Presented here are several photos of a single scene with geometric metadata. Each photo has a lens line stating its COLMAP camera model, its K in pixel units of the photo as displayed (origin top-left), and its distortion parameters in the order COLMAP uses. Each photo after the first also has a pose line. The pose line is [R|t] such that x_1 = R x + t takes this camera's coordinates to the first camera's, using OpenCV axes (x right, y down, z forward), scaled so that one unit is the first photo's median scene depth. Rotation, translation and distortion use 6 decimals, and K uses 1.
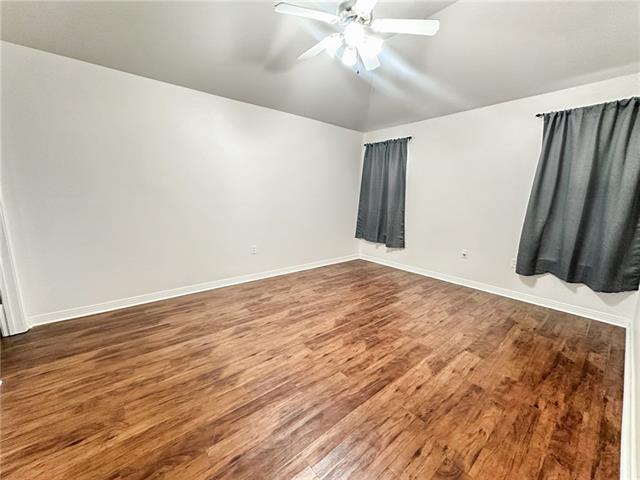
lens RADIAL K [[256.8, 0, 319.6], [0, 256.8, 242.0], [0, 0, 1]] dist [0.001069, -0.000086]
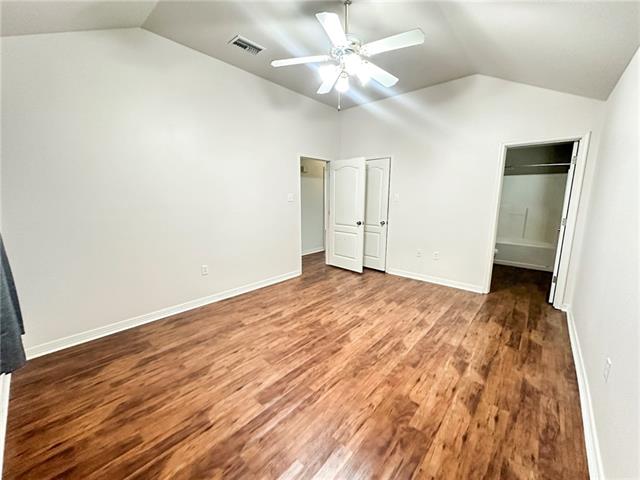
lens RADIAL K [[256.8, 0, 319.6], [0, 256.8, 242.3], [0, 0, 1]] dist [0.001069, -0.000086]
pose [[-0.988388, 0.003539, -0.151911, 0.347333], [-0.048941, 0.939040, 0.340307, -0.393293], [0.143854, 0.343790, -0.927962, 1.886310]]
